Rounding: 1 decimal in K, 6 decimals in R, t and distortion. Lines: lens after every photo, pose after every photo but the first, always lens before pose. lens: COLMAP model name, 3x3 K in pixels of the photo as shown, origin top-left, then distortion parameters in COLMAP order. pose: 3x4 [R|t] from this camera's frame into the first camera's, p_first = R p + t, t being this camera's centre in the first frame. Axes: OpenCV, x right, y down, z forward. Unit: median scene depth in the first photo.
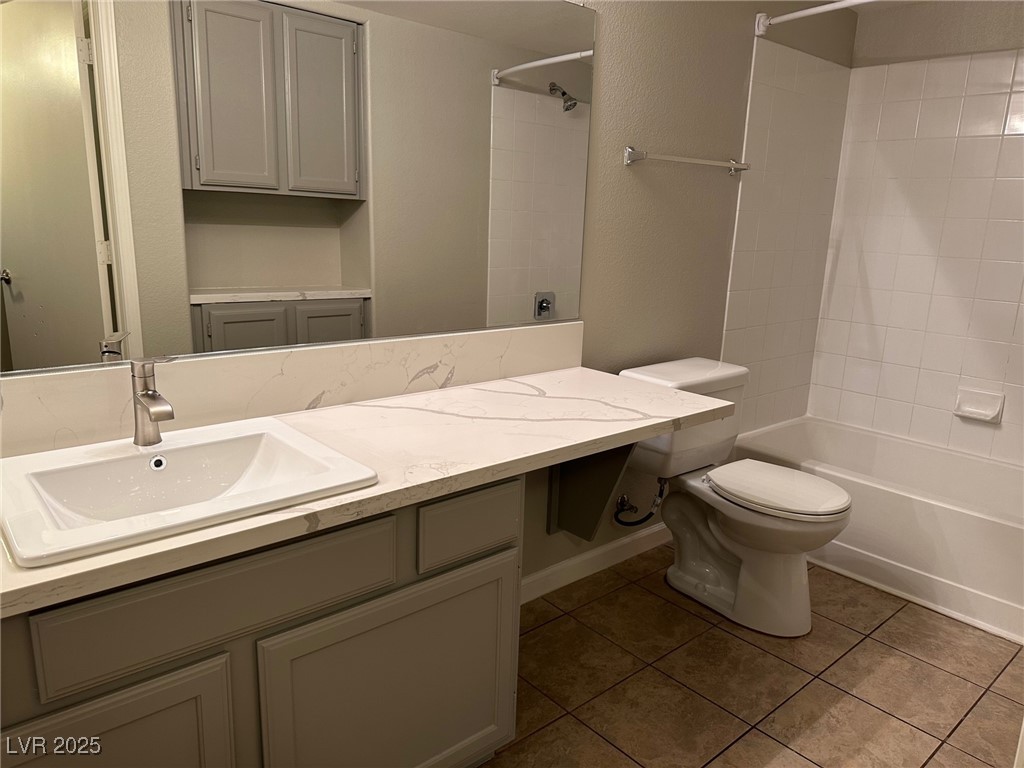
lens RADIAL K [[733.5, 0, 512.0], [0, 733.5, 384.0], [0, 0, 1]] dist [0.005458, -0.002885]
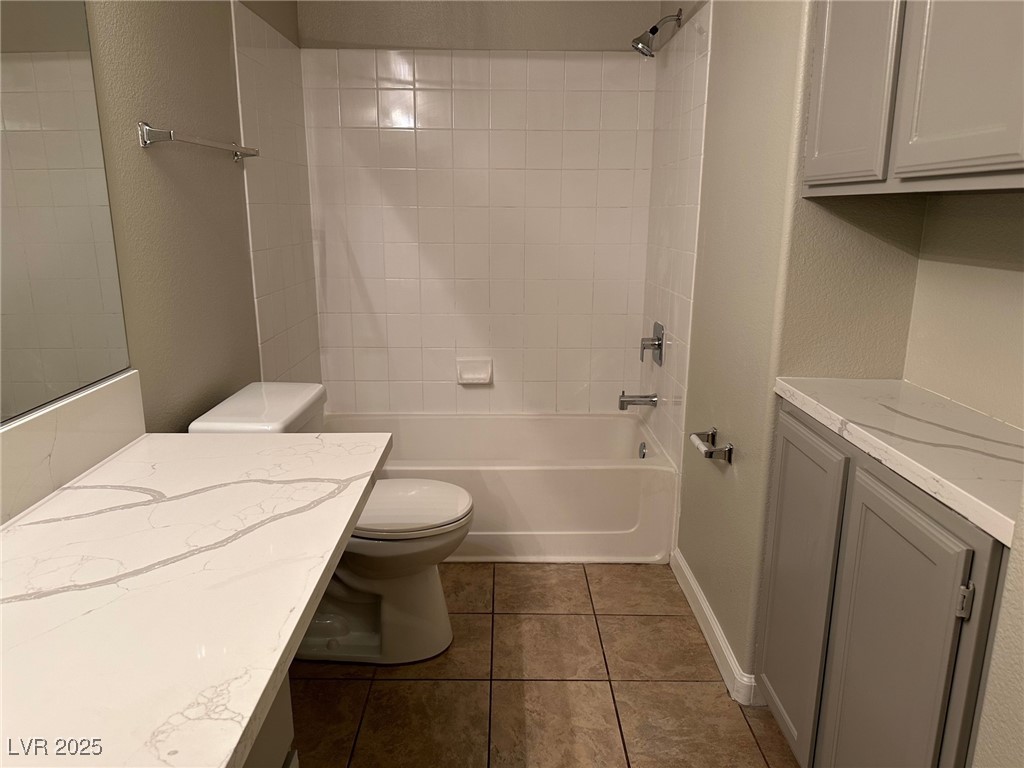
lens RADIAL K [[711.8, 0, 508.0], [0, 711.8, 382.4], [0, 0, 1]] dist [0.122725, -0.235011]
pose [[0.657496, -0.208215, 0.724117, -0.169713], [0.189584, 0.975856, 0.108459, -0.081497], [-0.729217, 0.065970, 0.681096, 0.269432]]
